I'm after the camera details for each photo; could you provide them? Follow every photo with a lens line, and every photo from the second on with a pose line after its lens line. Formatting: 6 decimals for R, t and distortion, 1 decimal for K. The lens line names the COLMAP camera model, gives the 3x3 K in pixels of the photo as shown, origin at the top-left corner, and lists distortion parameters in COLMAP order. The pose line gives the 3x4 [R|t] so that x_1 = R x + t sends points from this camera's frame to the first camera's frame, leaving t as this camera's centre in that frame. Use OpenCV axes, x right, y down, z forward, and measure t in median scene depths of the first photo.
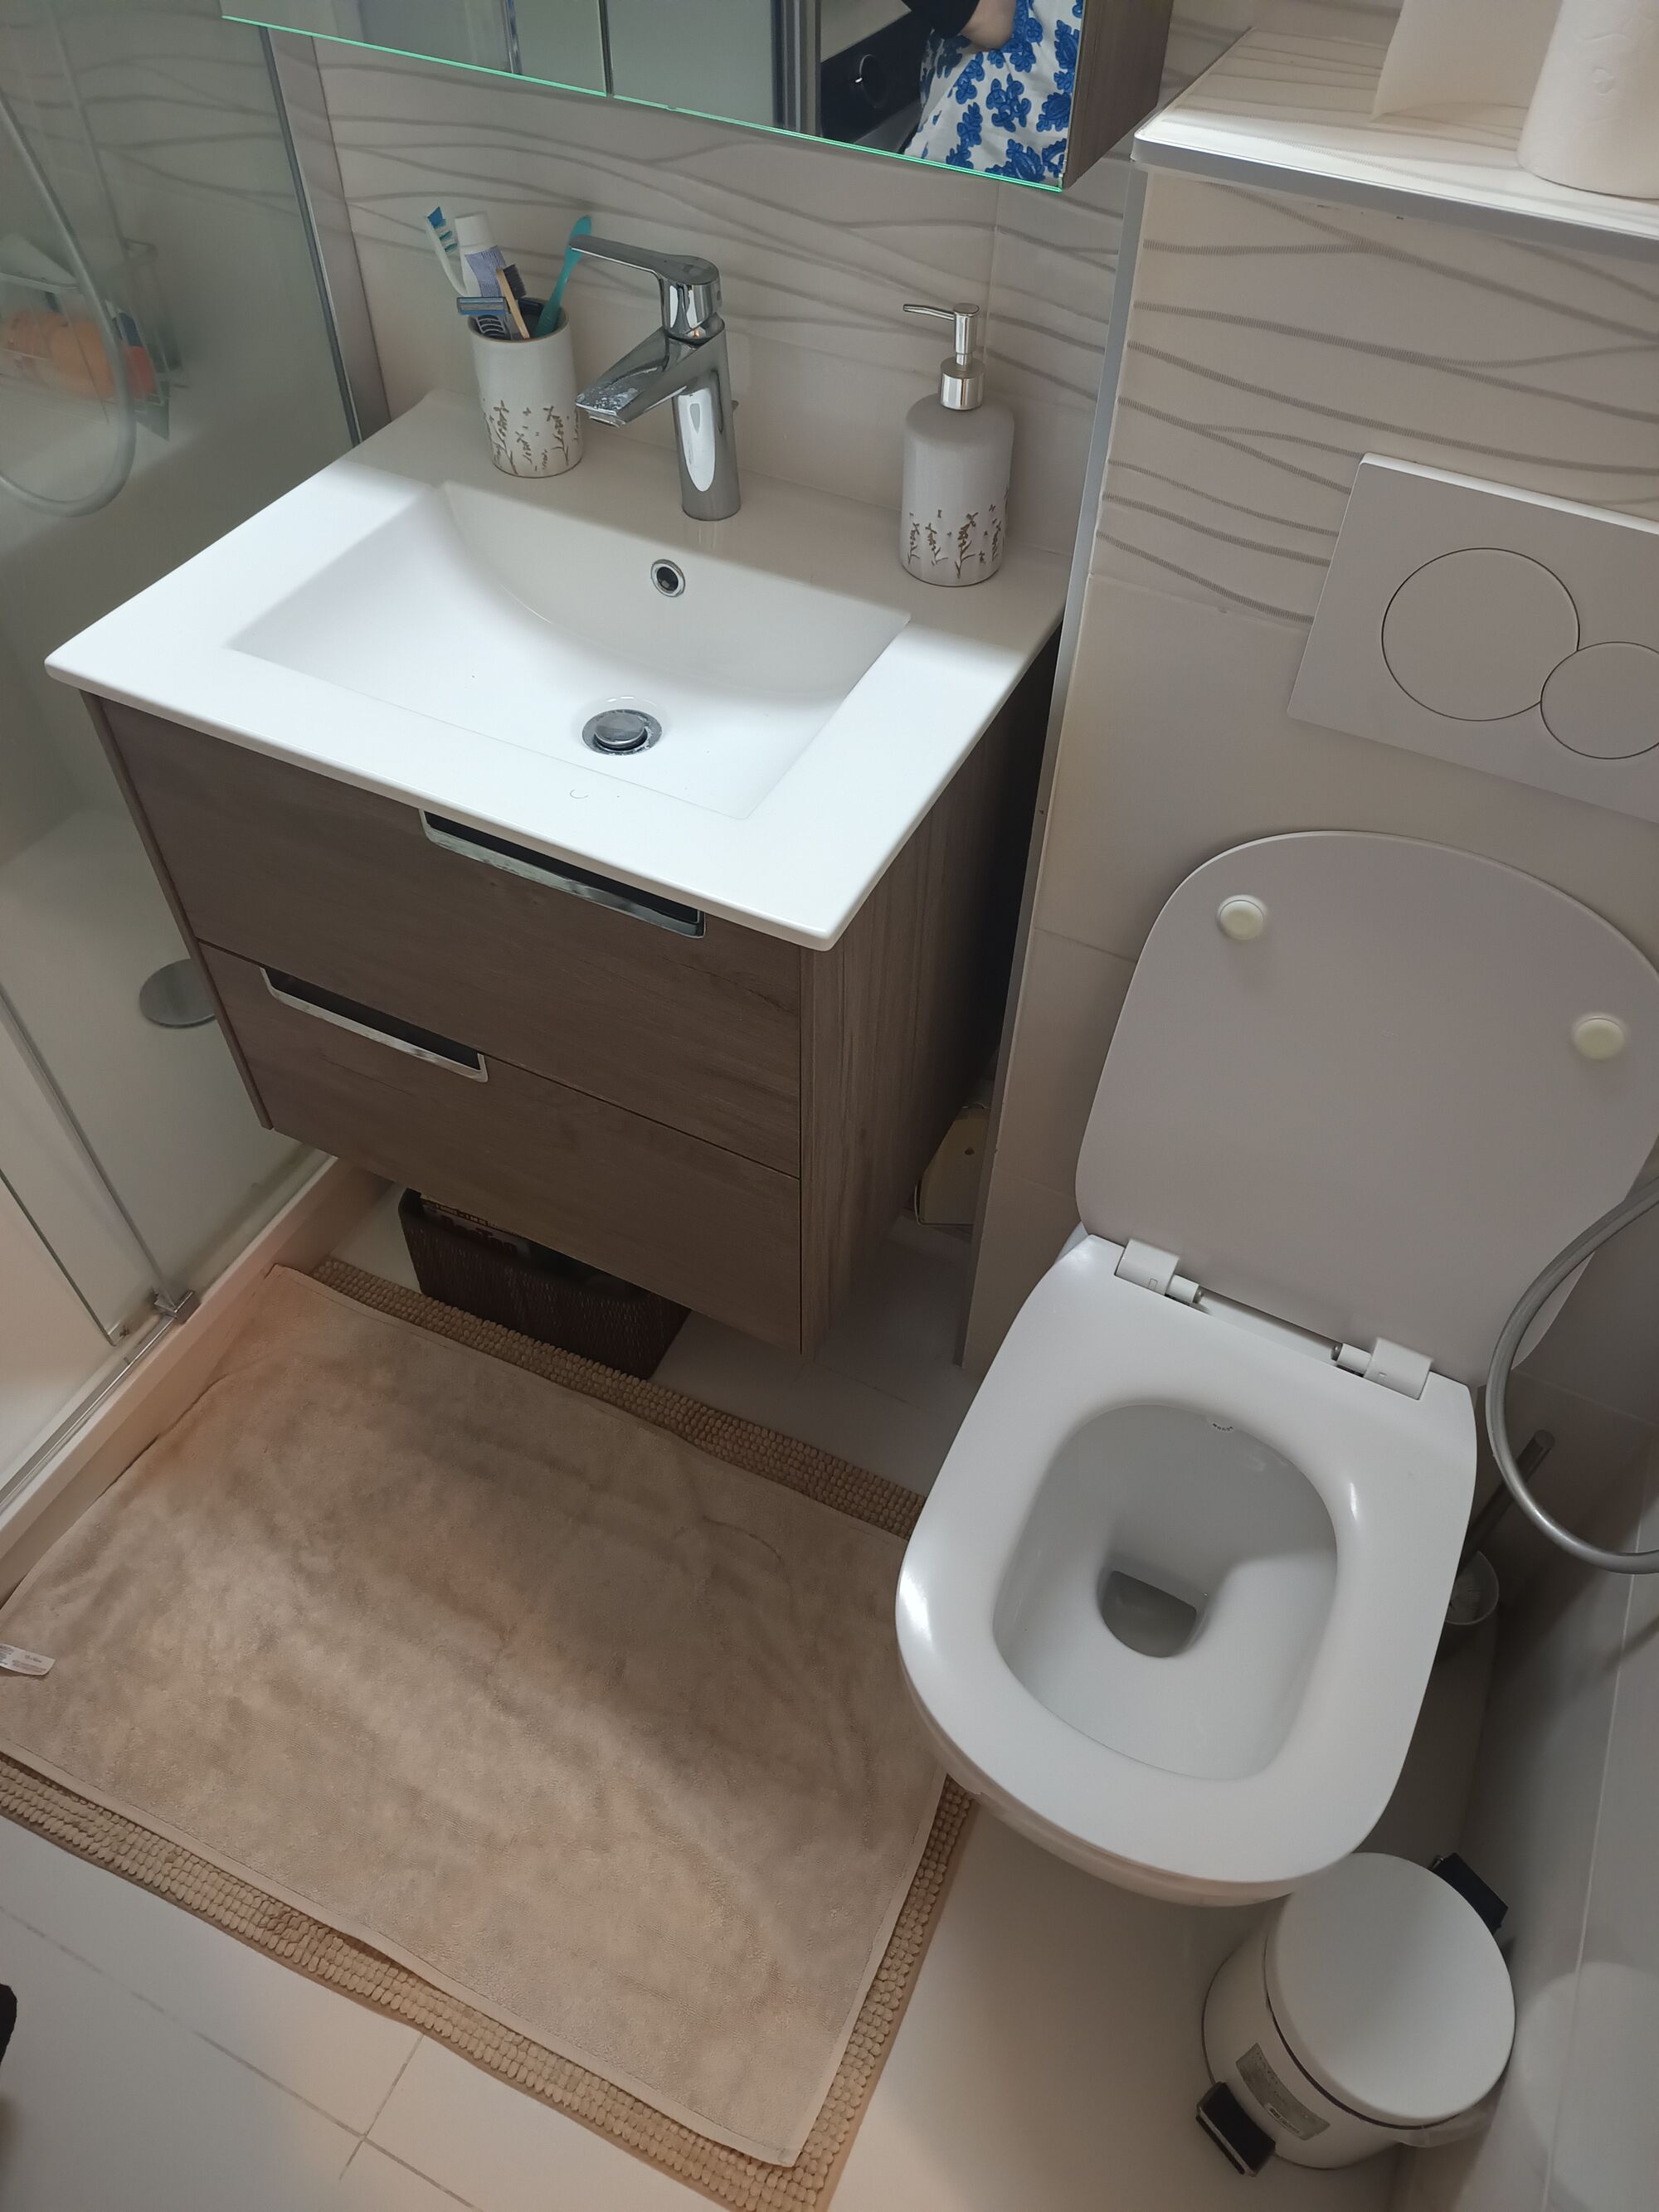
lens RADIAL K [[1498.6, 0, 829.5], [0, 1498.6, 1106.0], [0, 0, 1]] dist [0.081283, -0.064574]
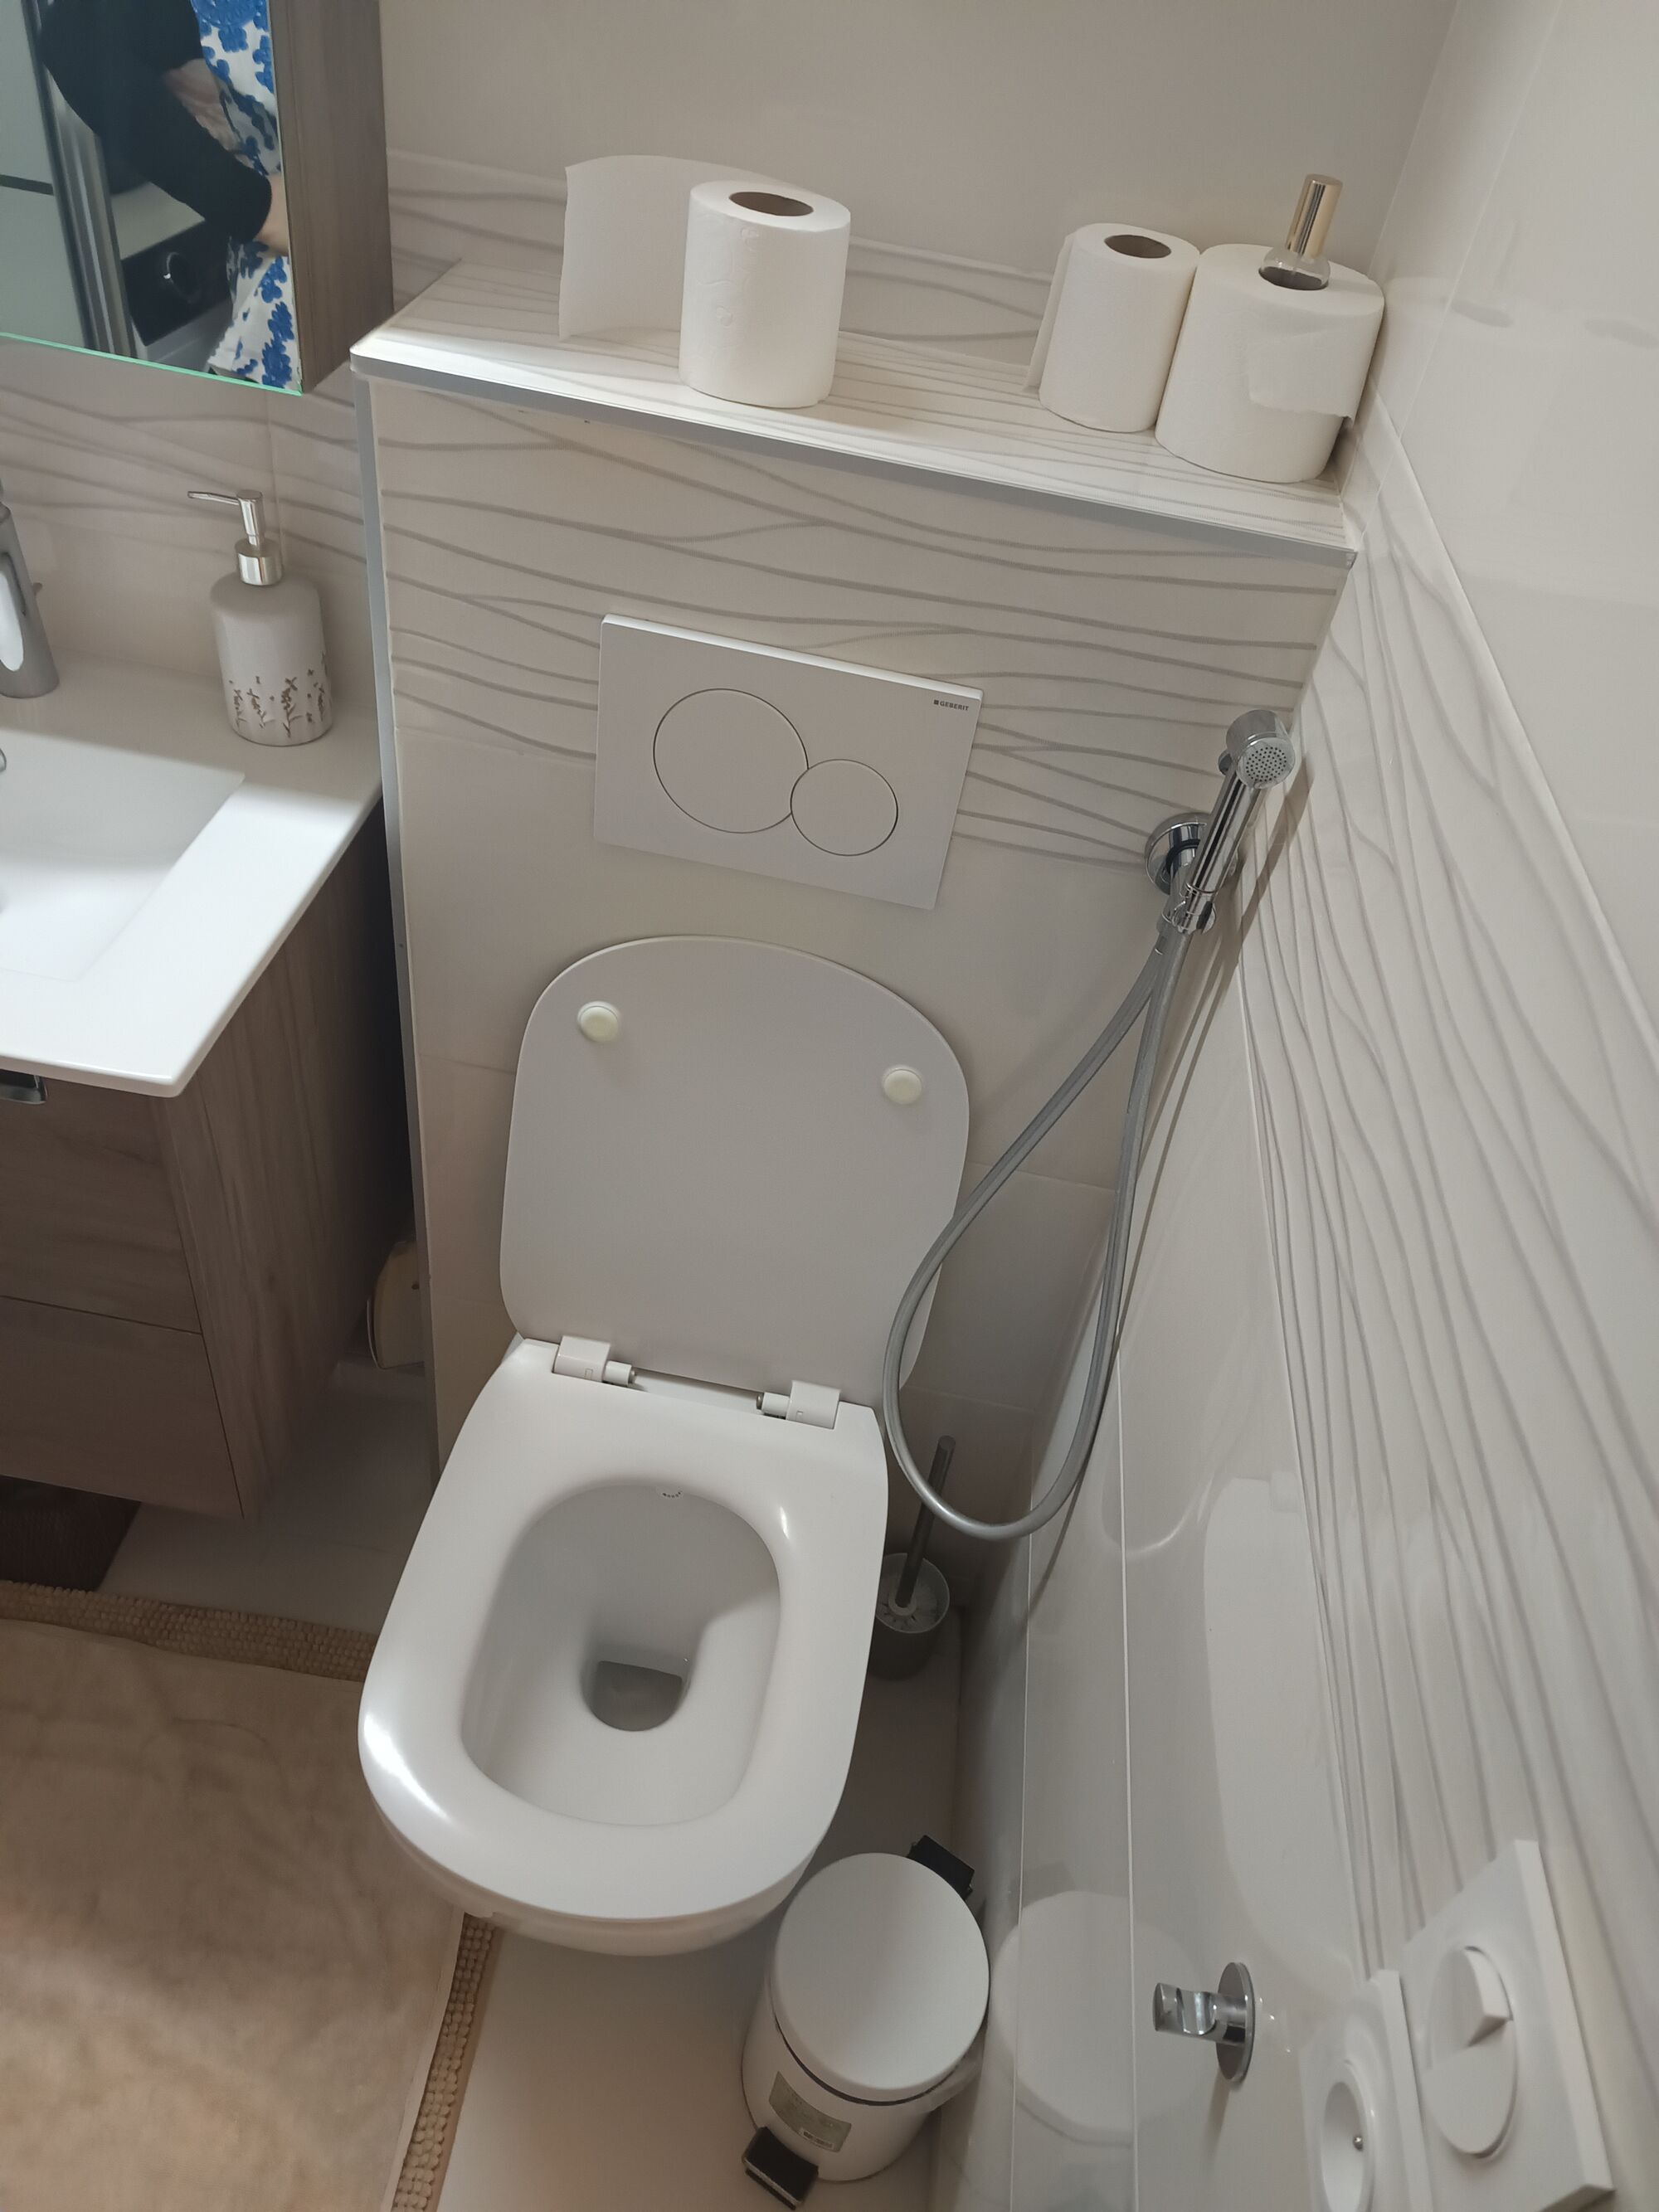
lens RADIAL K [[1569.2, 0, 875.0], [0, 1569.2, 1133.4], [0, 0, 1]] dist [0.074533, -0.055231]
pose [[0.947850, -0.141233, 0.285717, 0.115397], [0.165619, 0.984179, -0.062940, 0.056572], [-0.272308, 0.106978, 0.956245, -0.132491]]
